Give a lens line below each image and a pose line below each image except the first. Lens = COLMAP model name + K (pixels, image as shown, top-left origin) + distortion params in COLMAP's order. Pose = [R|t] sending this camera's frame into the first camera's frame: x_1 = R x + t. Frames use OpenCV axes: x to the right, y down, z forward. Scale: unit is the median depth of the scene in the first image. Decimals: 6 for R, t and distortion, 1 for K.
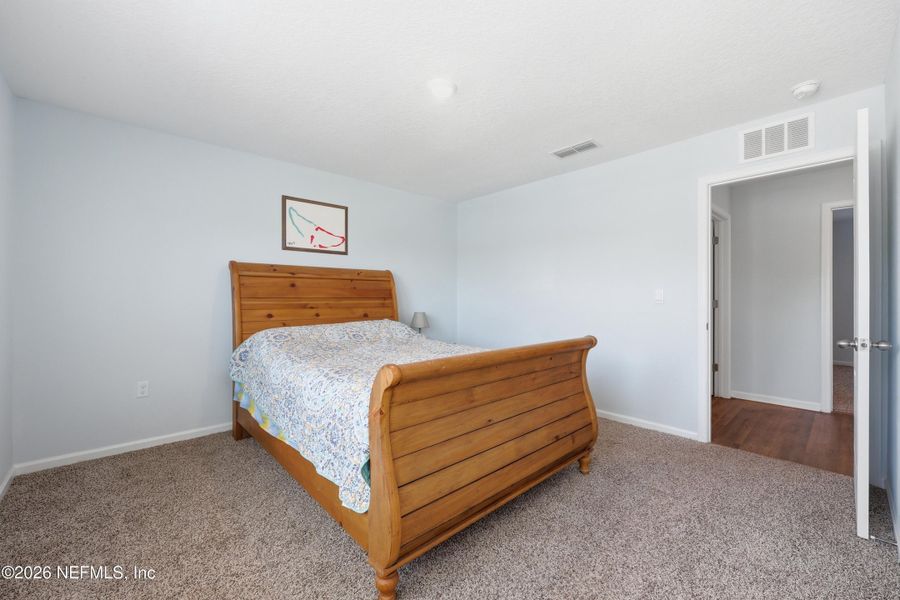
lens RADIAL K [[365.1, 0, 445.8], [0, 365.1, 299.7], [0, 0, 1]] dist [-0.001102, 0.000213]
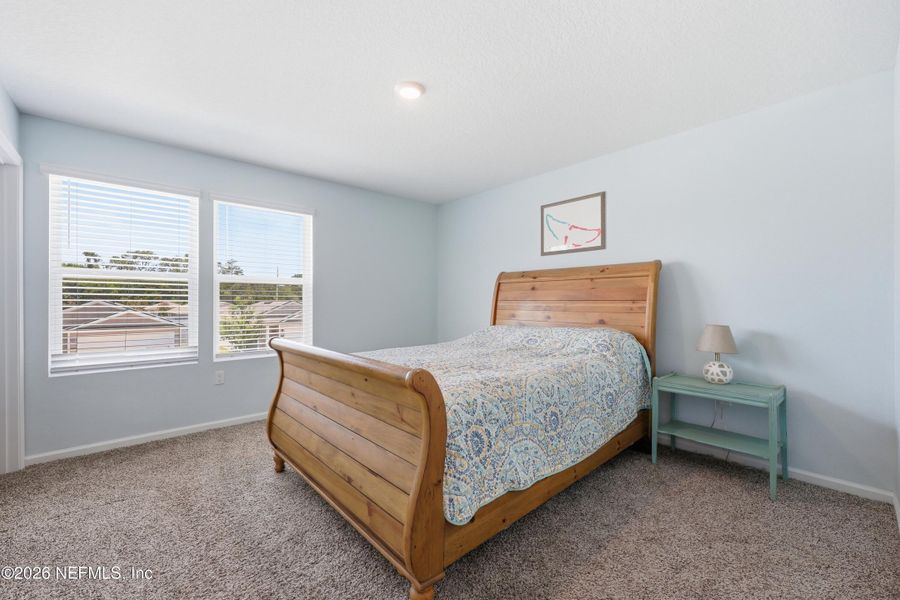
lens RADIAL K [[365.1, 0, 445.8], [0, 365.1, 299.7], [0, 0, 1]] dist [-0.001102, 0.000213]
pose [[0.007722, -0.001024, -0.999970, 0.607535], [-0.005677, 0.999983, -0.001068, -0.002946], [0.999954, 0.005685, 0.007716, 0.671709]]
